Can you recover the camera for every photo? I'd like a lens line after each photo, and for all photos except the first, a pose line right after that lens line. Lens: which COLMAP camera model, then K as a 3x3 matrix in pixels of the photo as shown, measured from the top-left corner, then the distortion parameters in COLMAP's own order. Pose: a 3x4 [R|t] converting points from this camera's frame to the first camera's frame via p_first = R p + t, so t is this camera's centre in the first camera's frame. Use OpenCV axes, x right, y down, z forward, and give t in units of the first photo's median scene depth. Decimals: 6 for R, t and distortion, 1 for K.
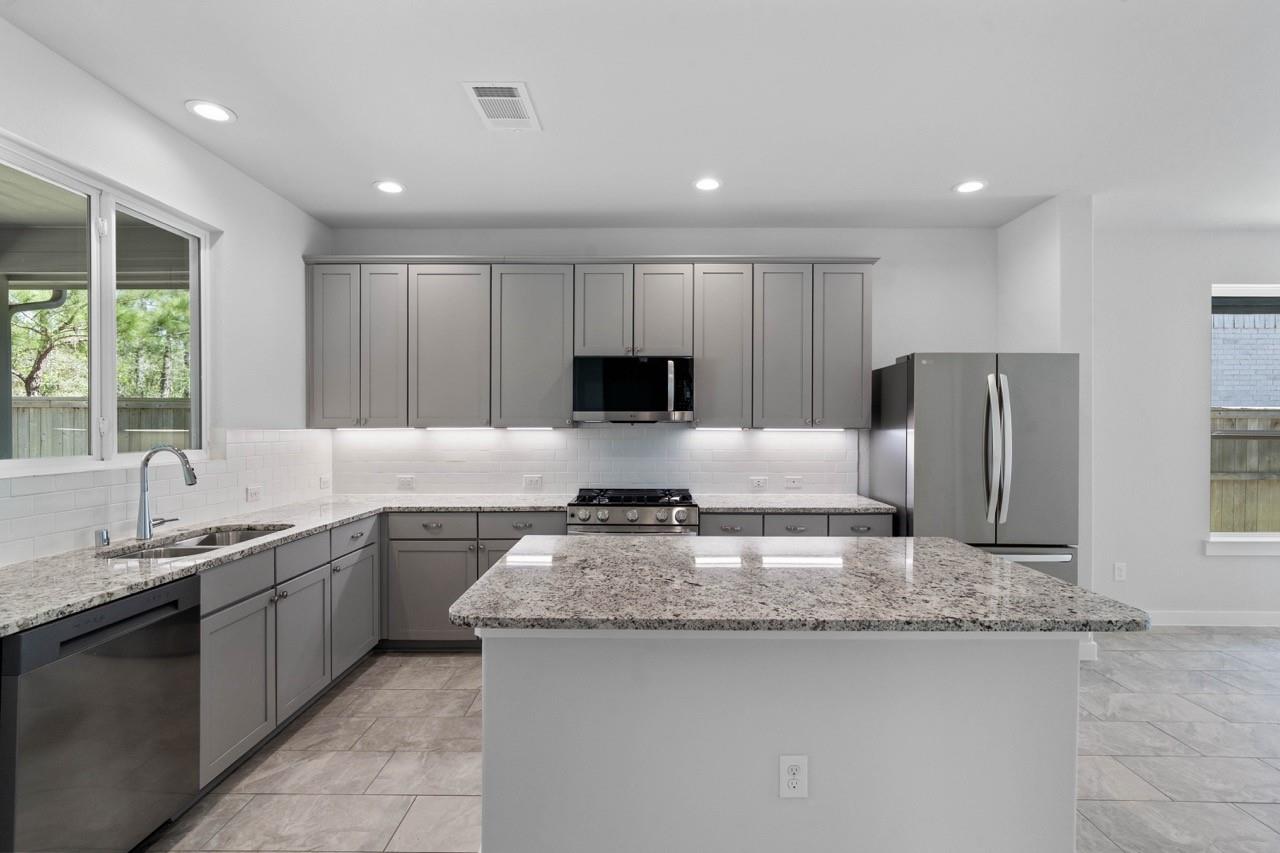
lens RADIAL K [[604.5, 0, 636.9], [0, 604.5, 427.7], [0, 0, 1]] dist [-0.015315, 0.005729]
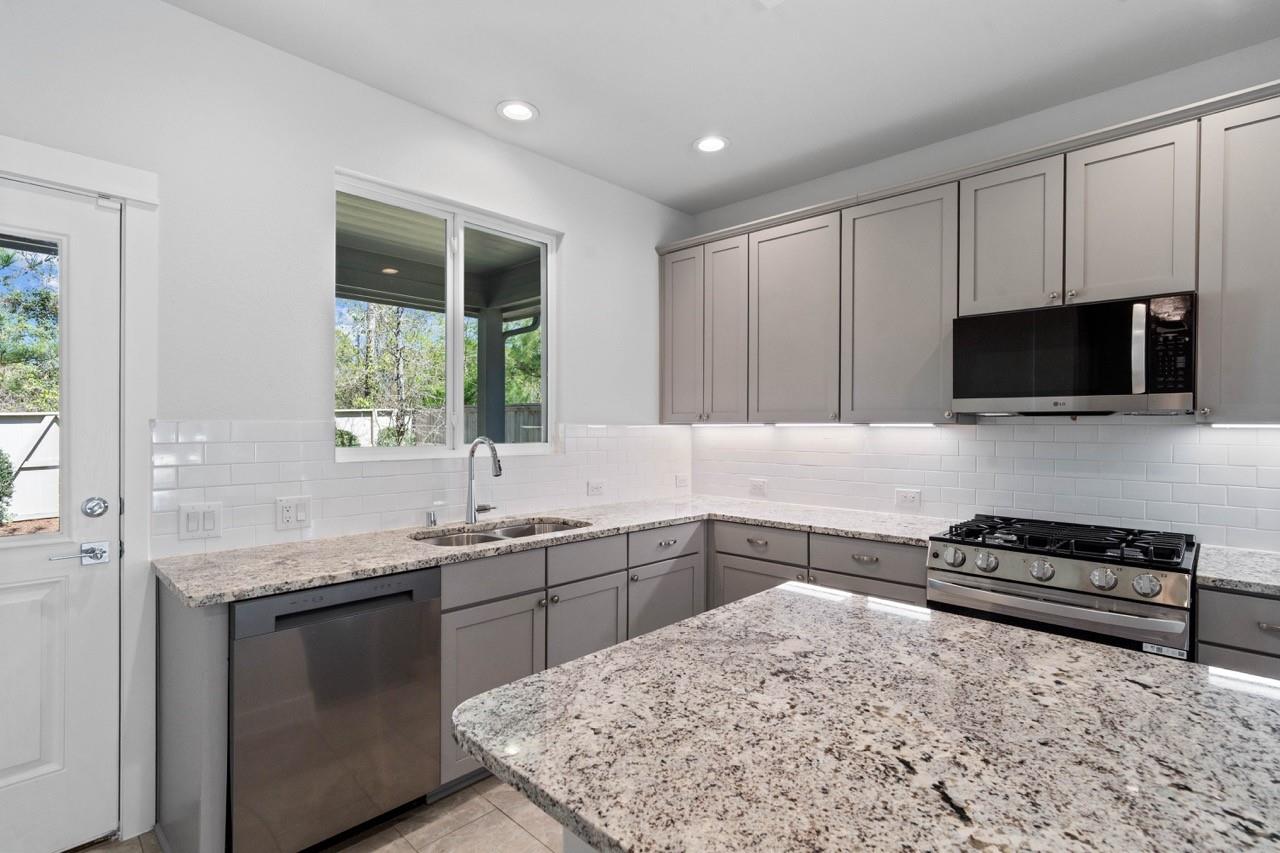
lens RADIAL K [[604.5, 0, 637.2], [0, 604.5, 429.1], [0, 0, 1]] dist [-0.015315, 0.005729]
pose [[0.724369, 0.006427, -0.689383, 0.108082], [-0.005661, 0.999978, 0.003374, 0.006675], [0.689389, 0.001458, 0.724390, 0.289948]]
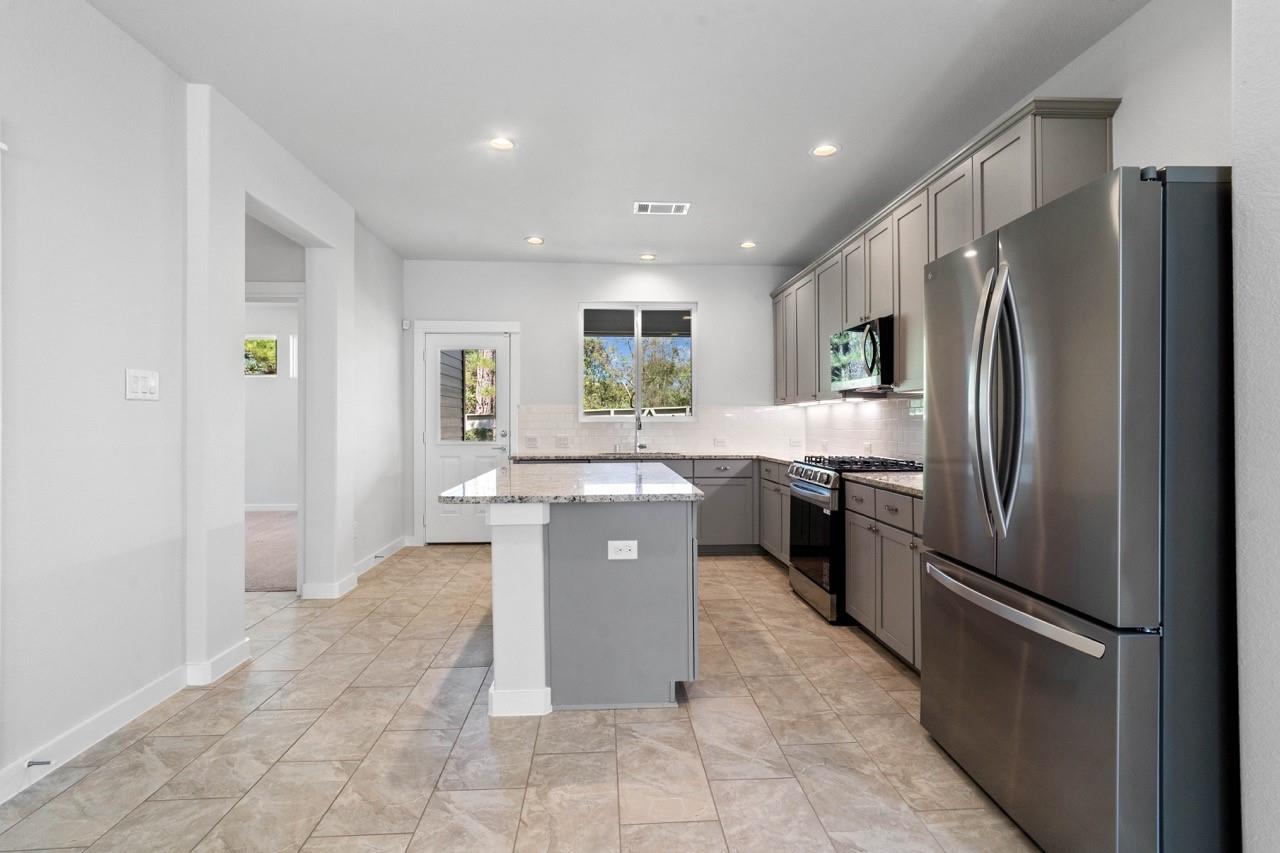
lens RADIAL K [[604.5, 0, 638.3], [0, 604.5, 419.4], [0, 0, 1]] dist [-0.015315, 0.005729]
pose [[0.068760, -0.006048, -0.997615, 1.053583], [0.000087, 0.999982, -0.006056, 0.050191], [0.997633, 0.000330, 0.068759, 0.595751]]
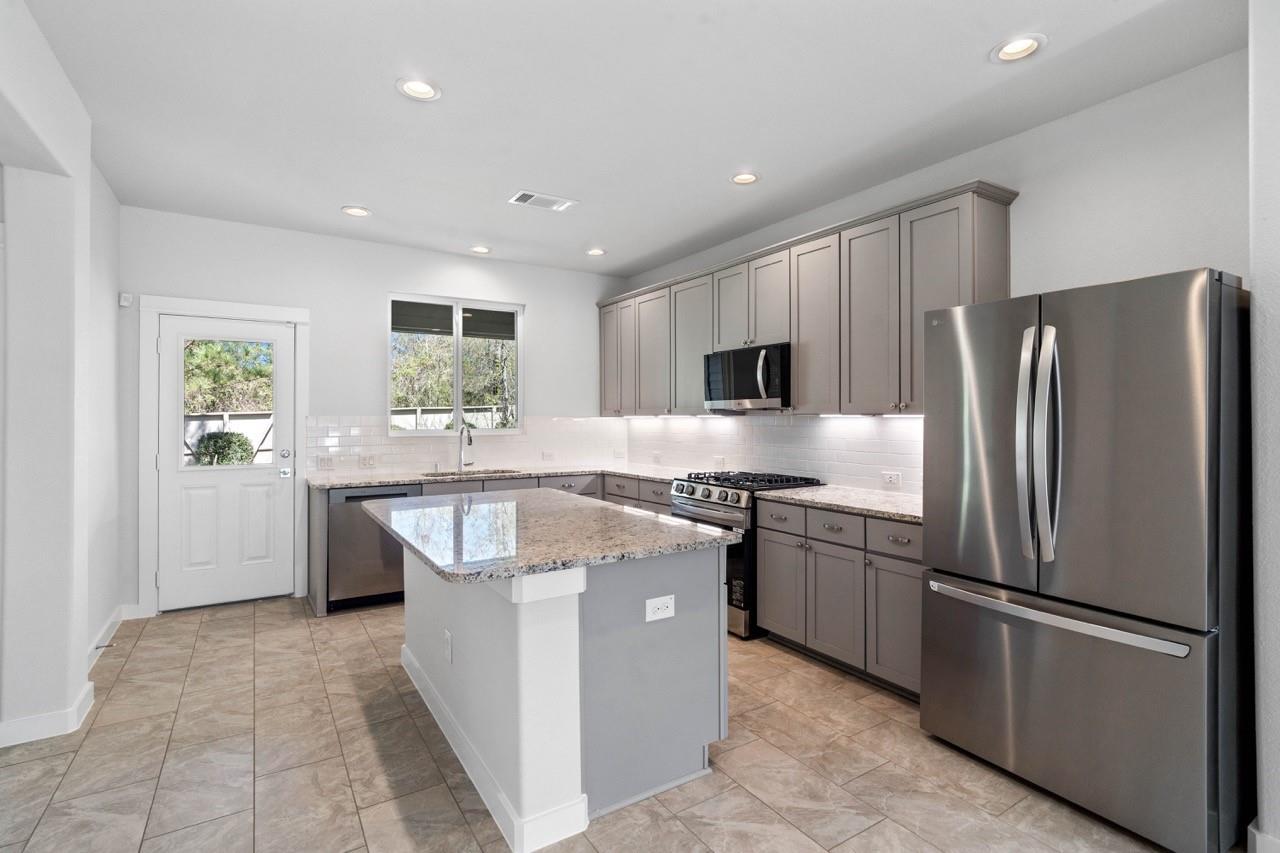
lens RADIAL K [[604.5, 0, 640.3], [0, 604.5, 416.0], [0, 0, 1]] dist [-0.015315, 0.005729]
pose [[0.545371, -0.004976, -0.838180, 0.847581], [0.000367, 0.999984, -0.005698, 0.008875], [0.838195, 0.002800, 0.545364, 0.279702]]
